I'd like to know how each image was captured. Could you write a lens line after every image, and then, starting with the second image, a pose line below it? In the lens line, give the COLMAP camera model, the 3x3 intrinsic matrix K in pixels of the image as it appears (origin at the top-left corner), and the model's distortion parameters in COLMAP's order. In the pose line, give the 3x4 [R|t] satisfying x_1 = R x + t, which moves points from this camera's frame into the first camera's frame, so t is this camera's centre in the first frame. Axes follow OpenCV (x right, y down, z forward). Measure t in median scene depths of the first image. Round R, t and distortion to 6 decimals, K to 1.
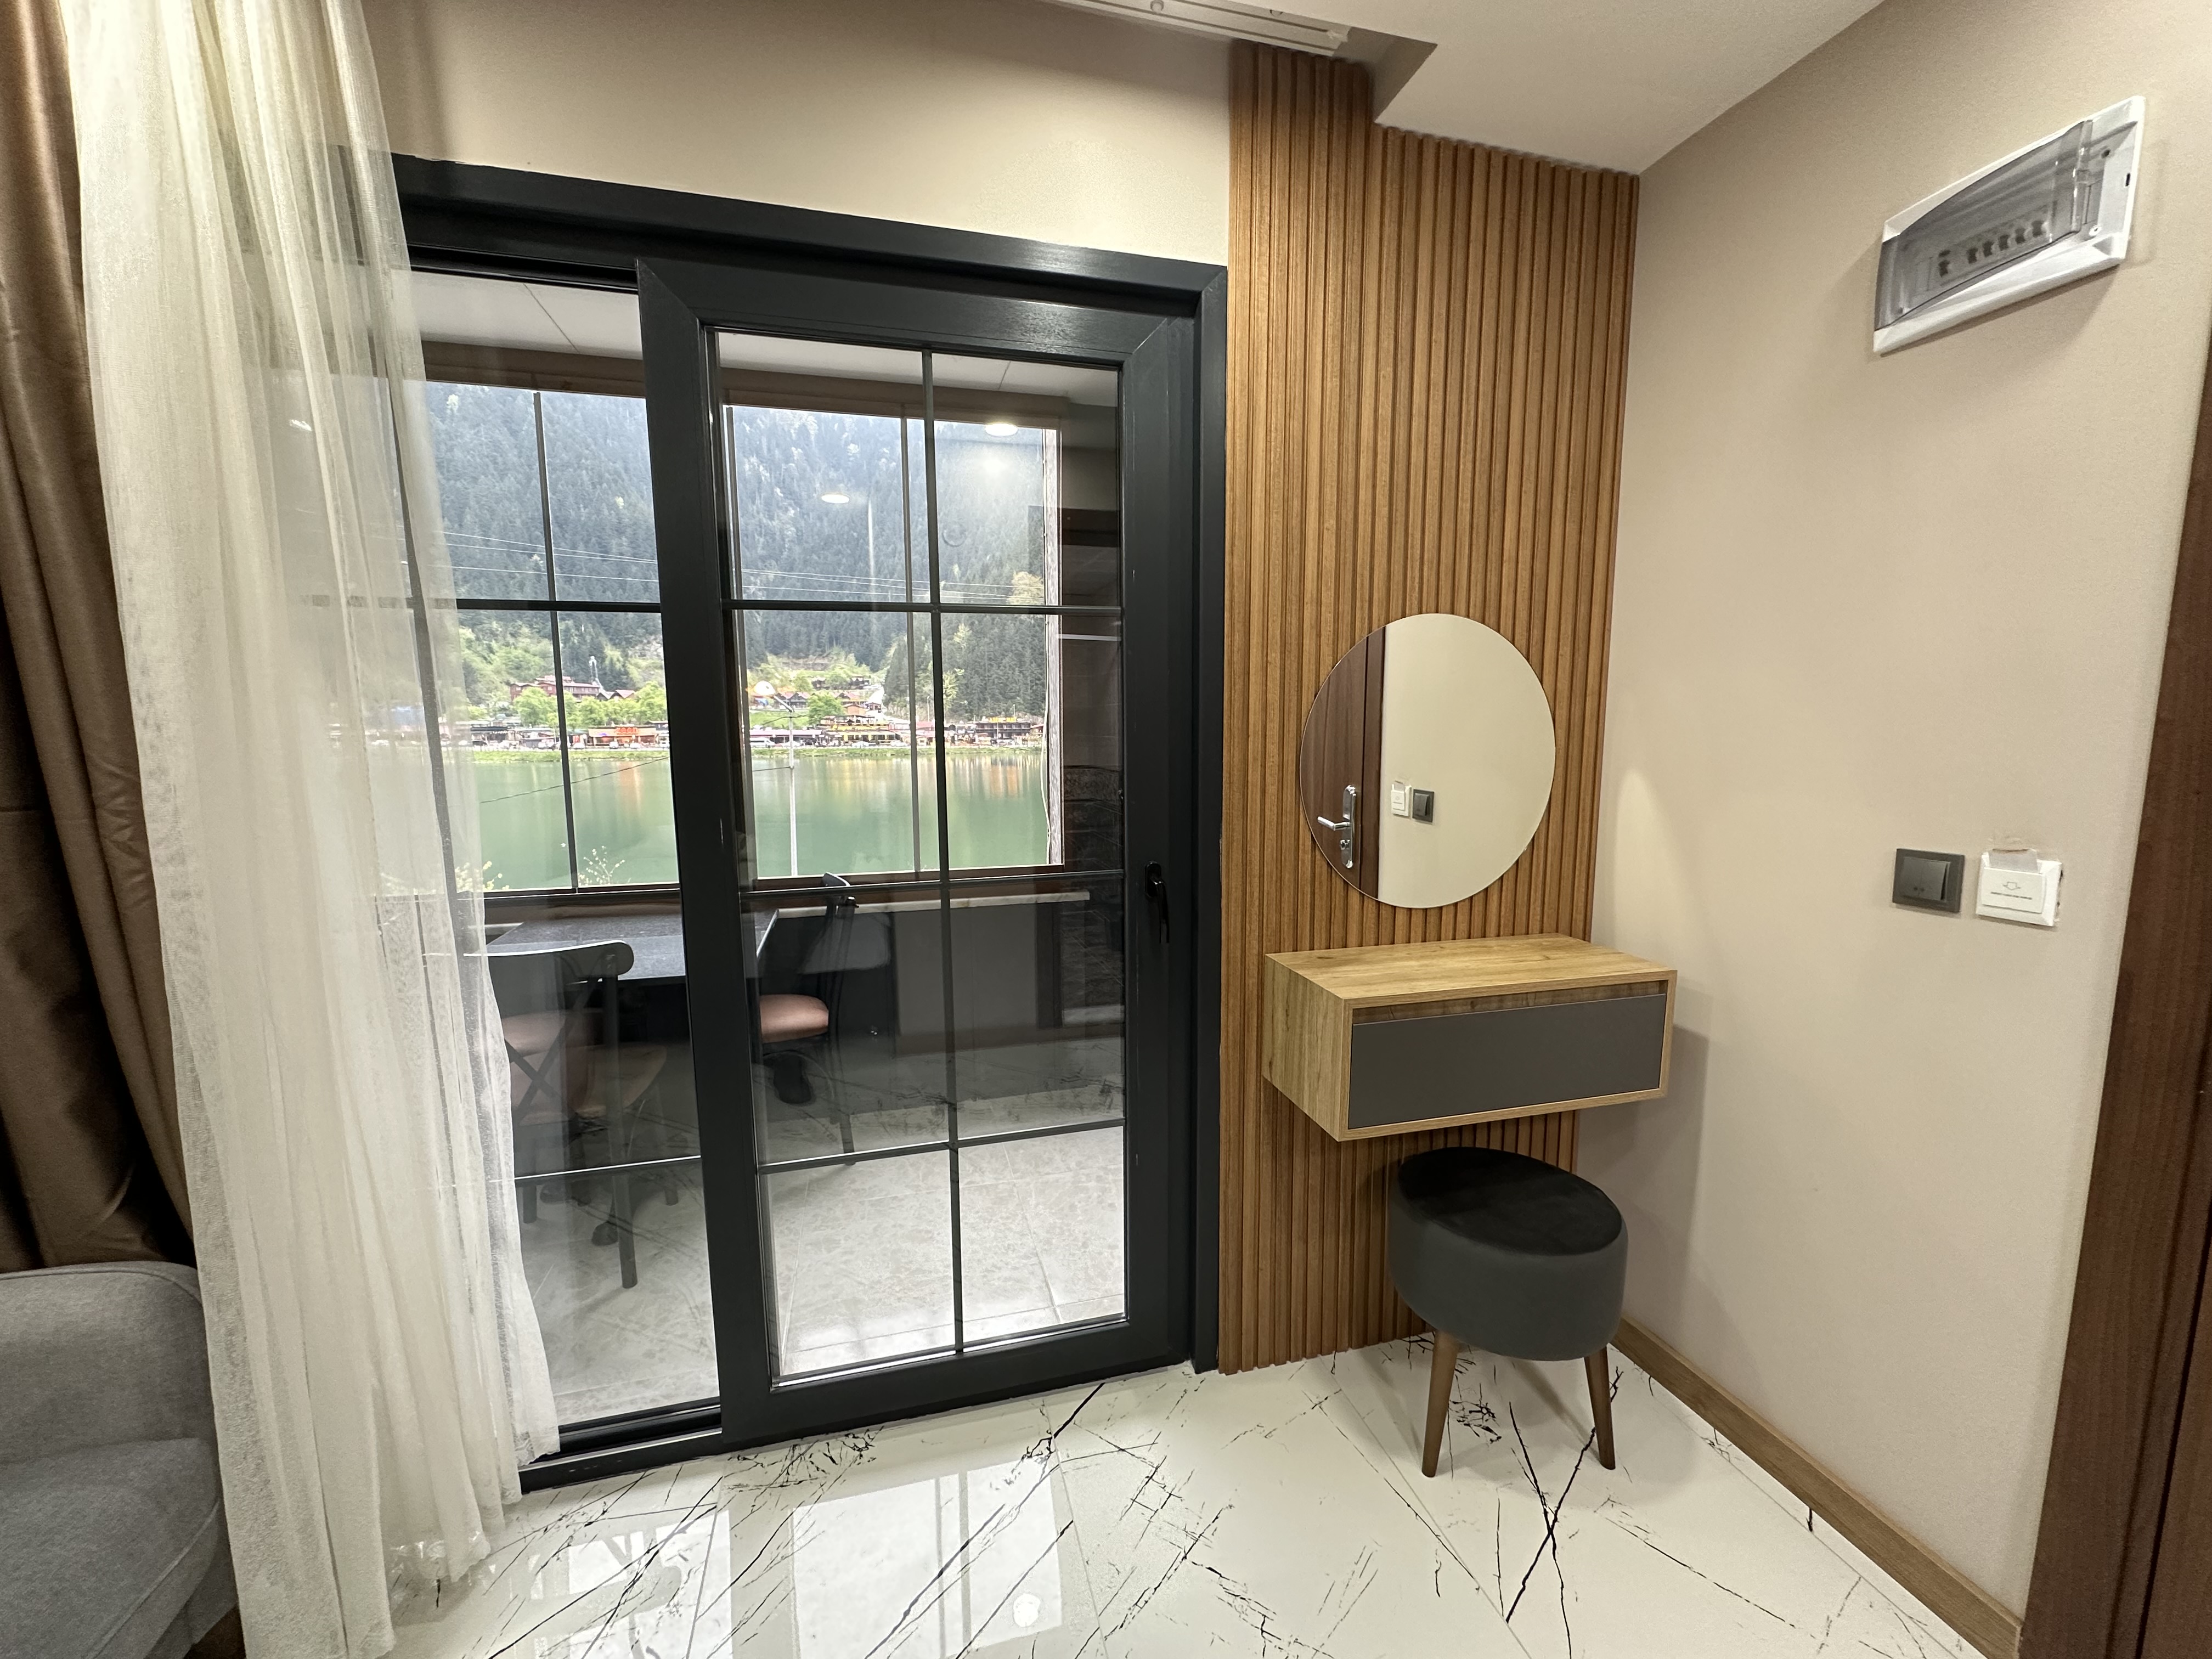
lens RADIAL K [[877.9, 0, 1110.5], [0, 877.9, 834.2], [0, 0, 1]] dist [-0.000563, 0.000291]
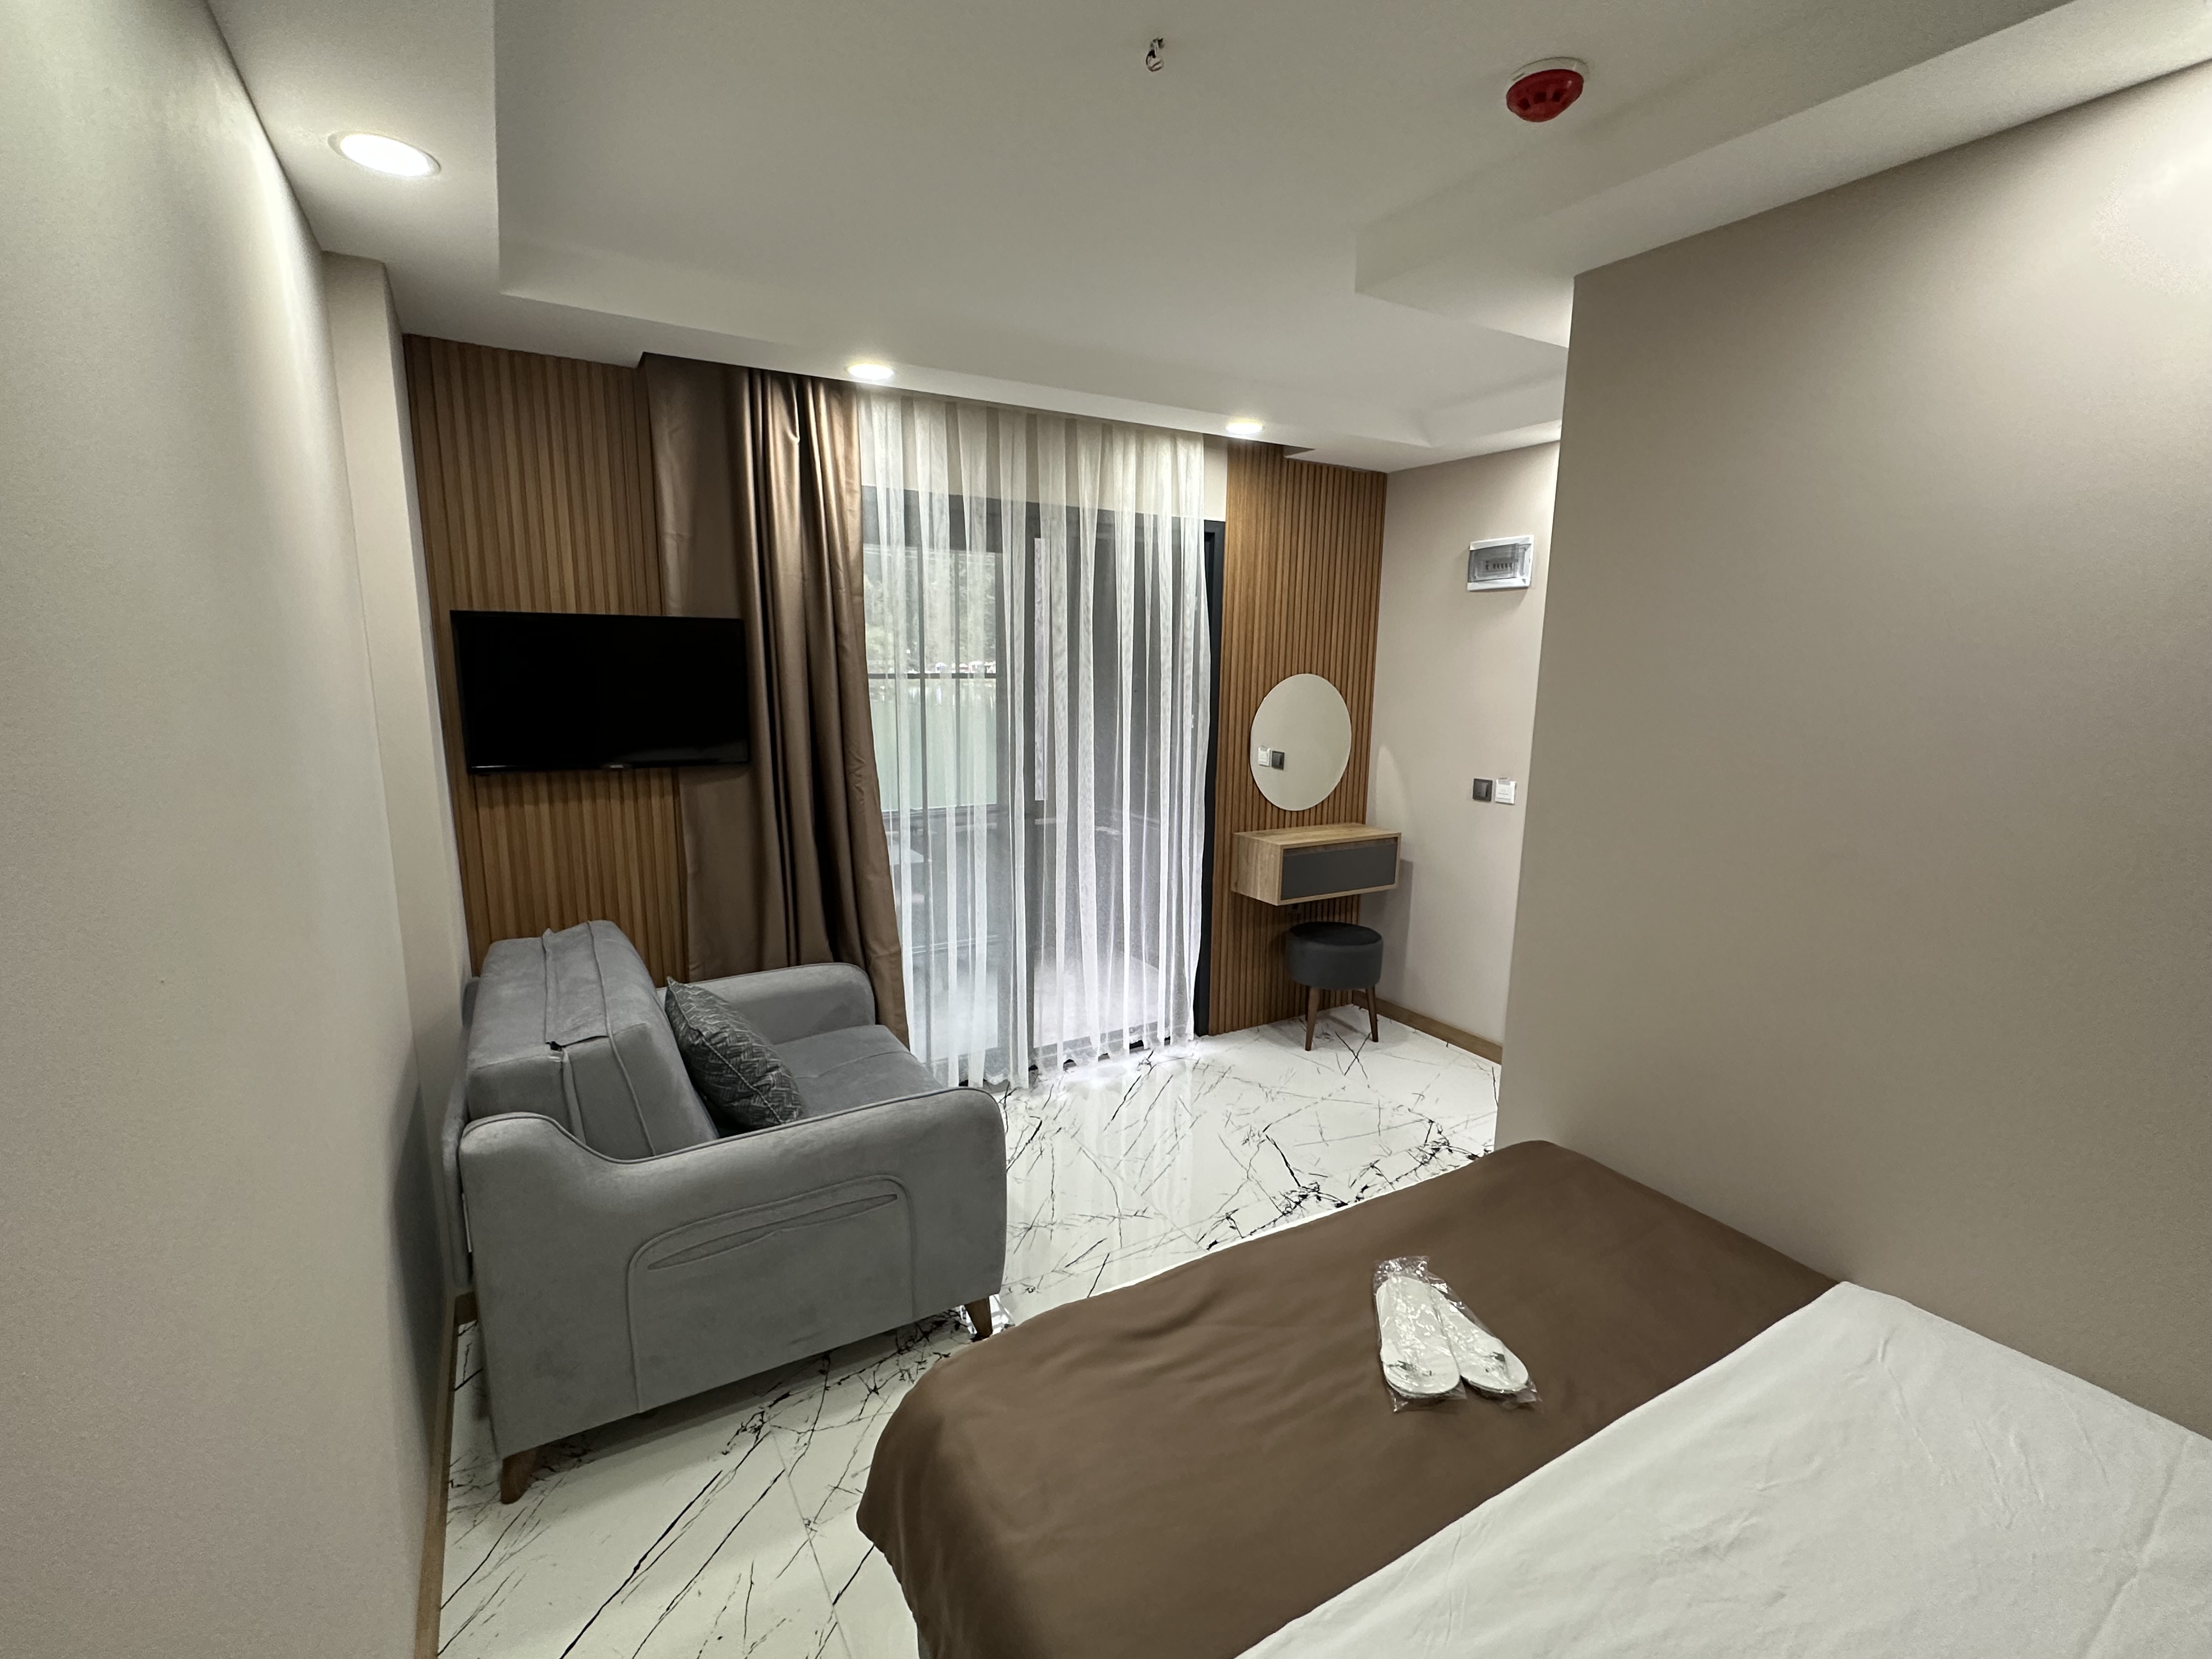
lens RADIAL K [[997.5, 0, 1114.3], [0, 997.5, 840.7], [0, 0, 1]] dist [0.003411, 0.000042]
pose [[0.956505, -0.034201, 0.289703, -0.841721], [0.016314, 0.997821, 0.063935, -0.005514], [-0.291258, -0.056428, 0.954979, -1.293230]]
